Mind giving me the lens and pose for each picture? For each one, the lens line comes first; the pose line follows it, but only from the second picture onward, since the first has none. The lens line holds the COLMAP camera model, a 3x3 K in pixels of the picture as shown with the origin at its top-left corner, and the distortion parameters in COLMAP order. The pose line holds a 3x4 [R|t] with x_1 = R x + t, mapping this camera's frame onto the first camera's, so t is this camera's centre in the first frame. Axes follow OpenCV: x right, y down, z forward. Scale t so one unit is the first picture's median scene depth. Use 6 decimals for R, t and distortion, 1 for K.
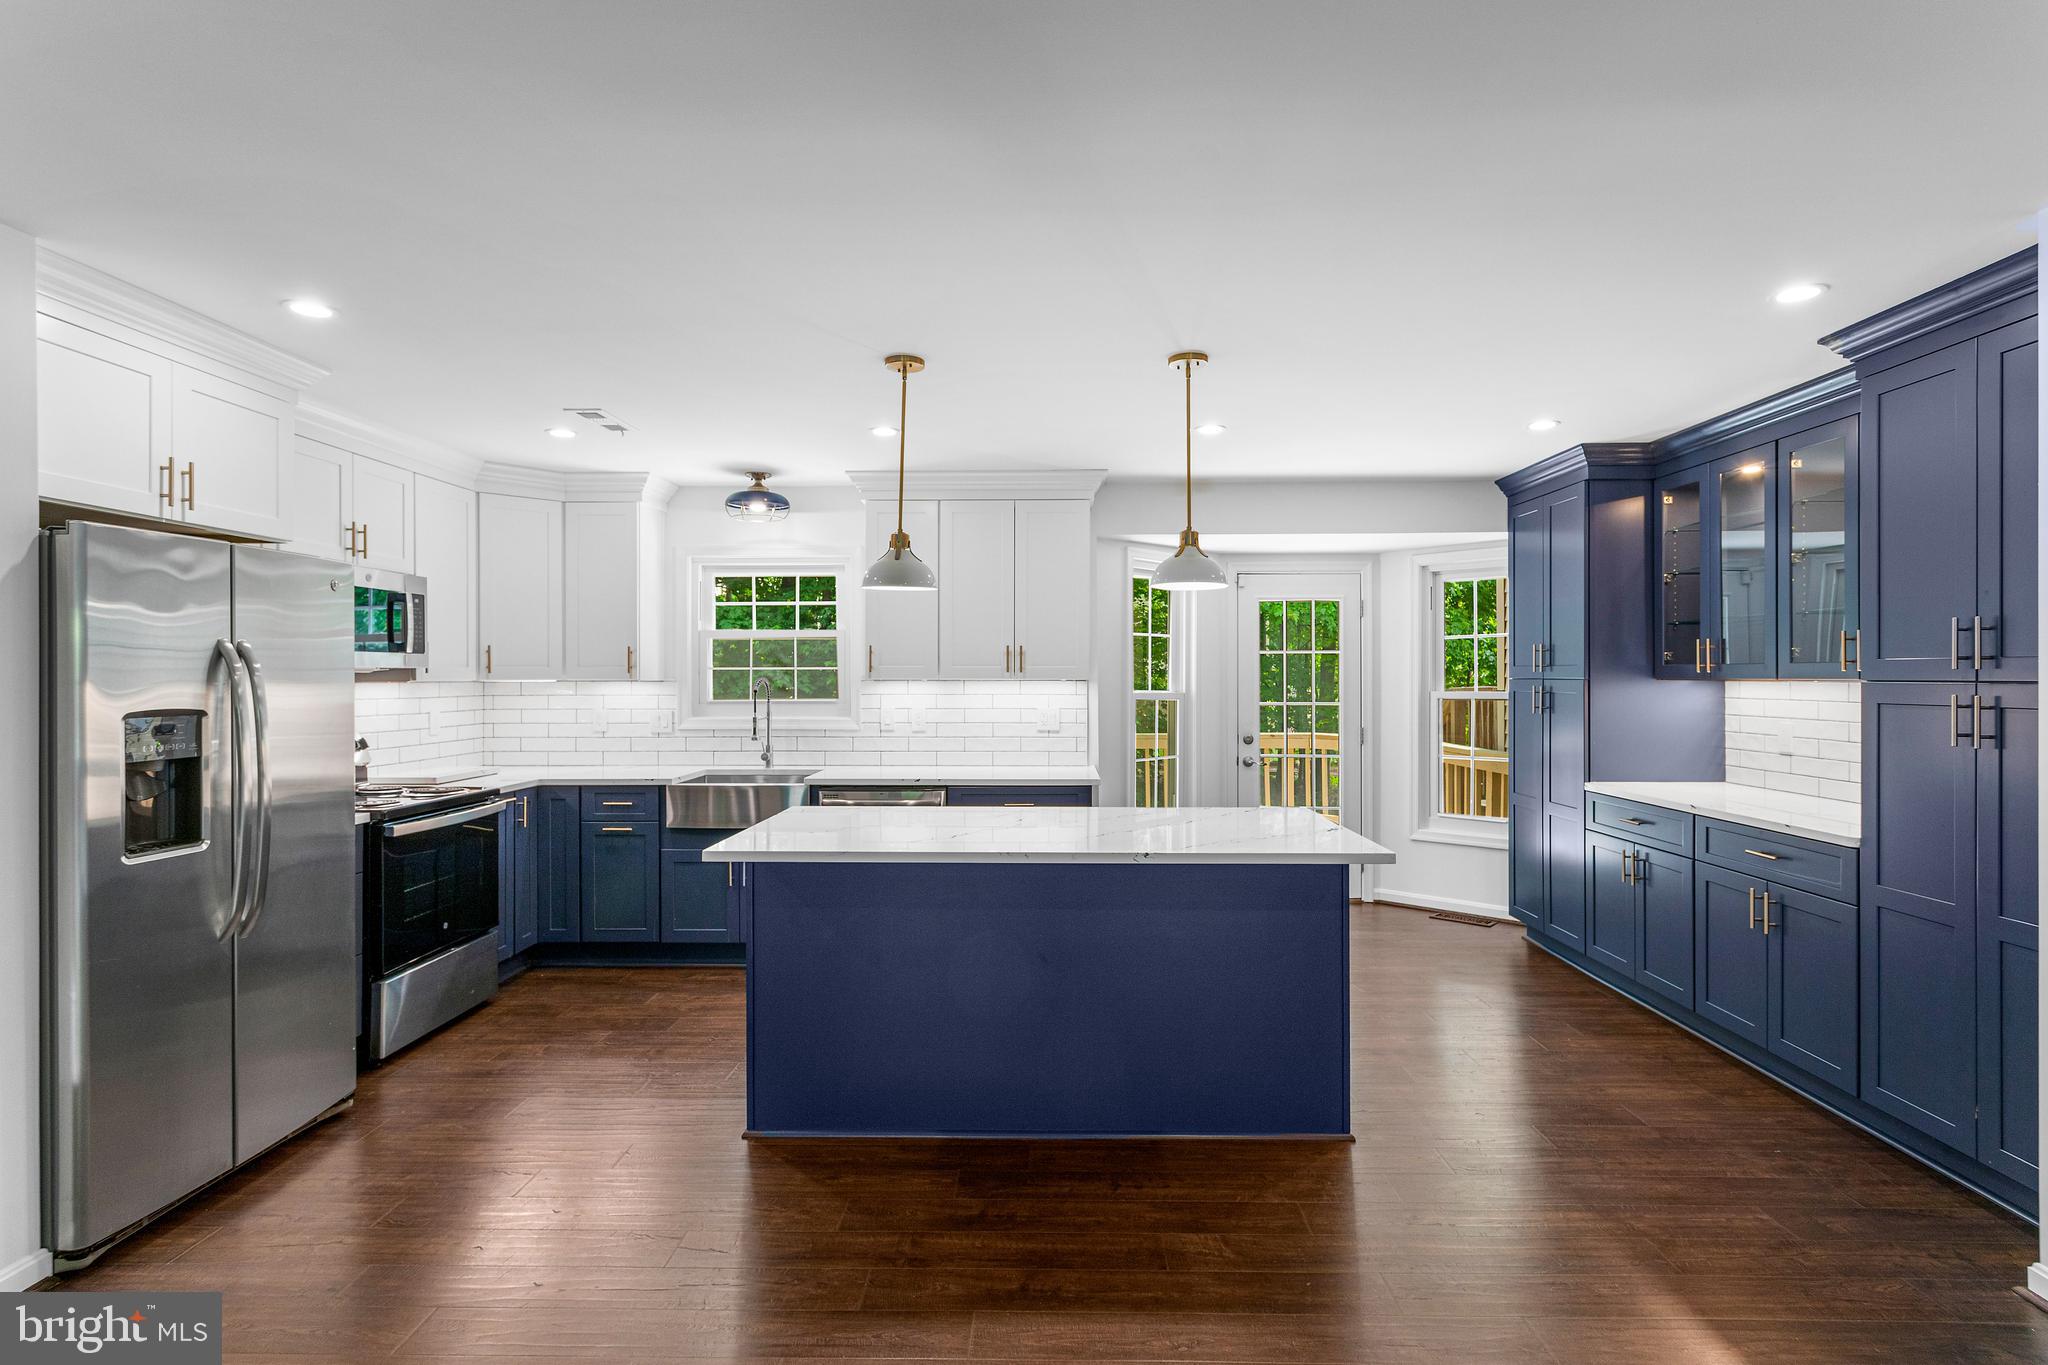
lens RADIAL K [[980.9, 0, 1032.2], [0, 980.9, 679.5], [0, 0, 1]] dist [0.000461, 0.000416]
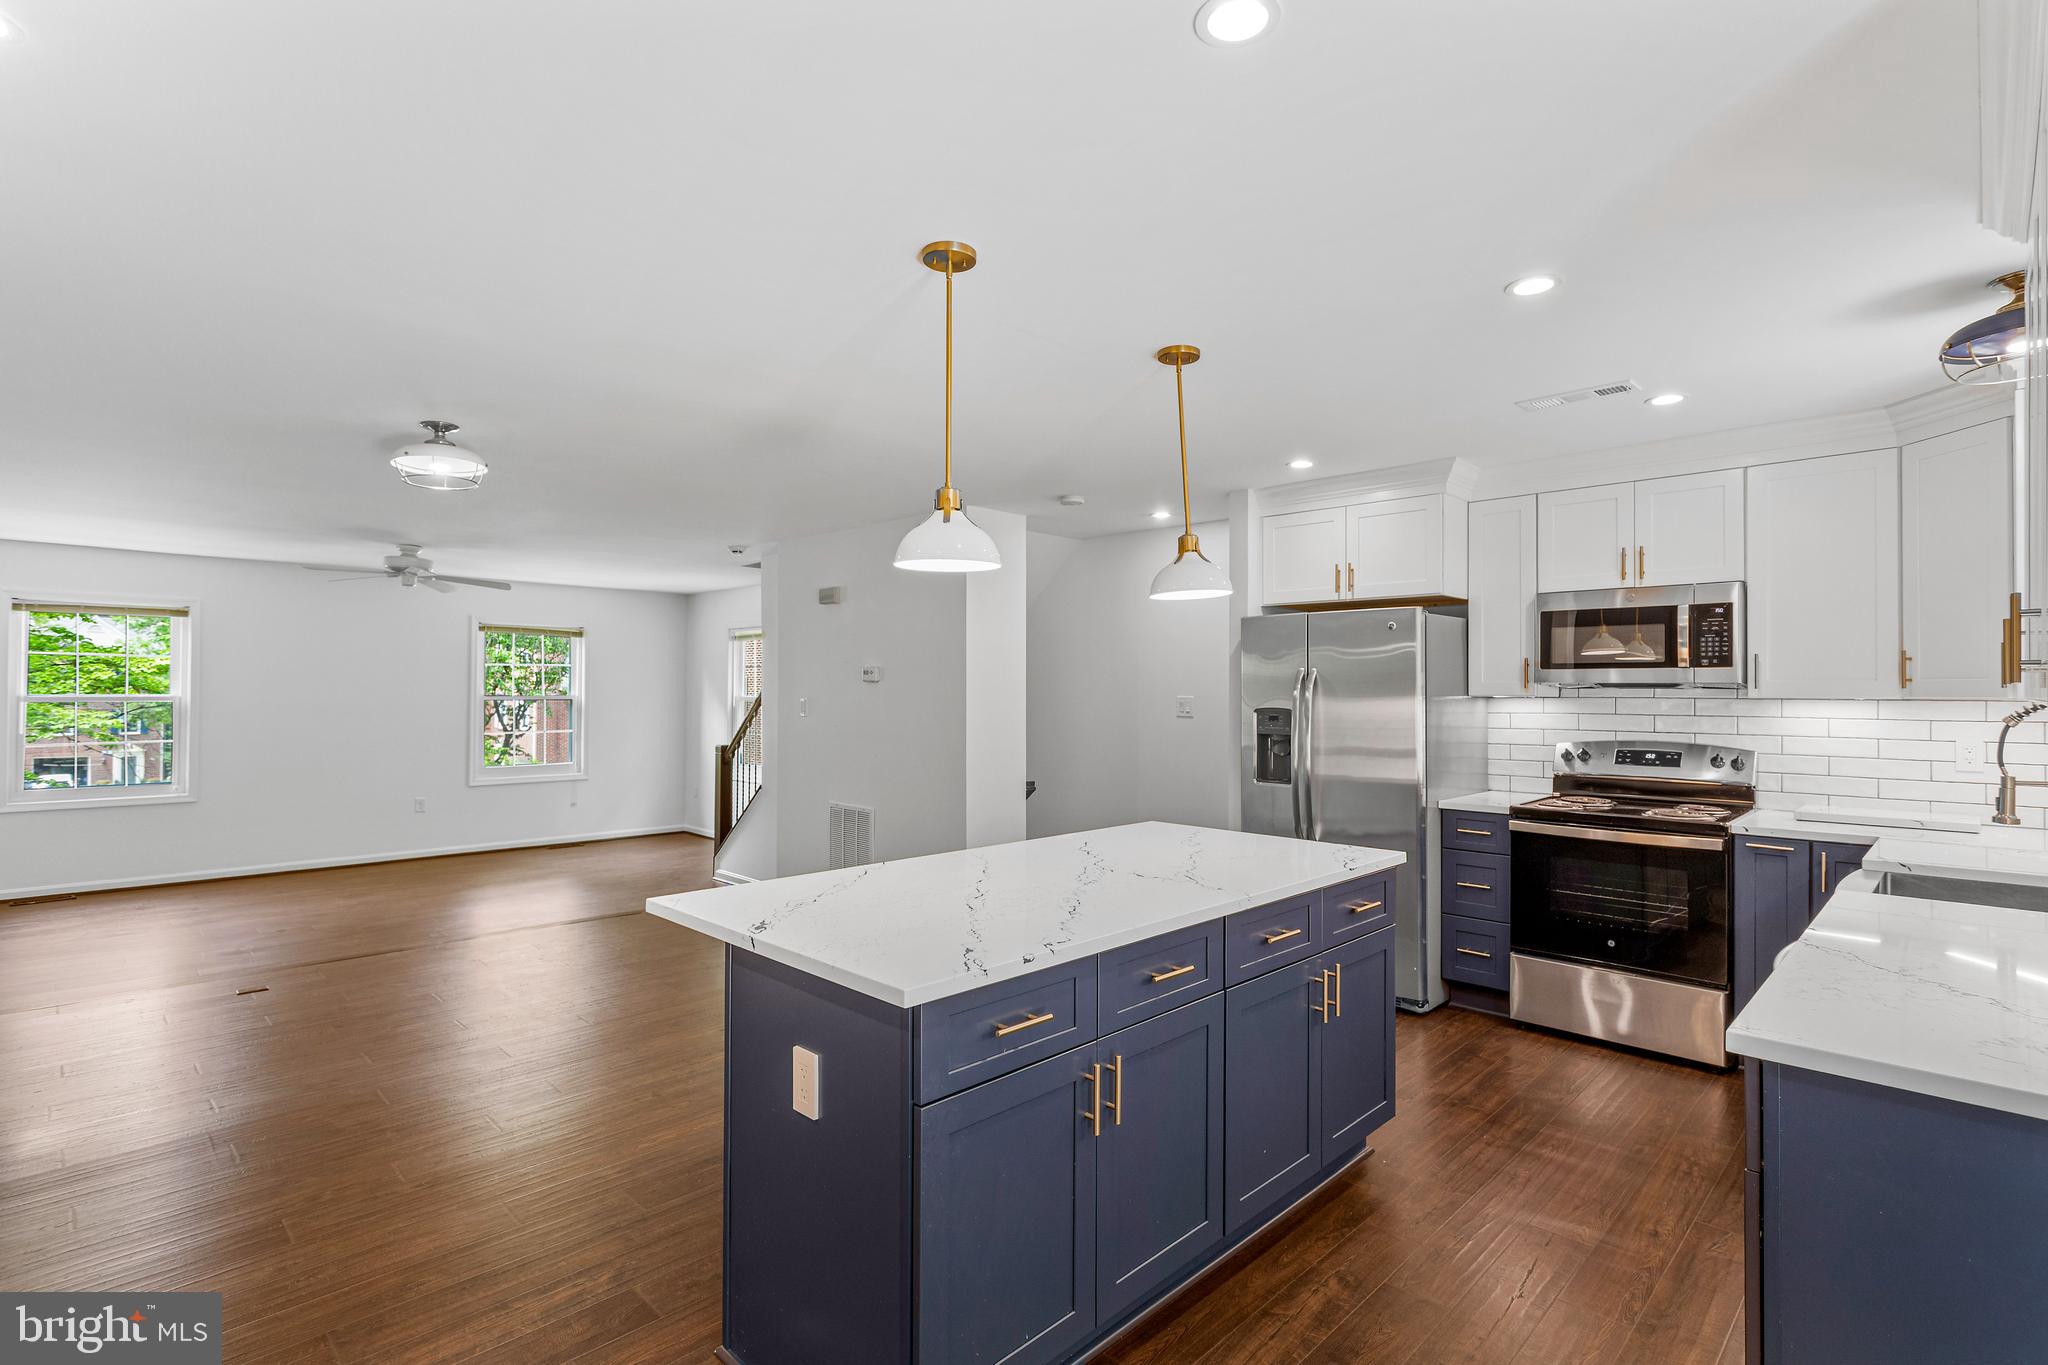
lens RADIAL K [[980.9, 0, 1032.2], [0, 980.9, 679.5], [0, 0, 1]] dist [0.000461, 0.000416]
pose [[-0.681125, -0.009765, -0.732102, 0.390080], [-0.004322, 0.999947, -0.009317, -0.002846], [0.732155, -0.003181, -0.681131, 0.927130]]
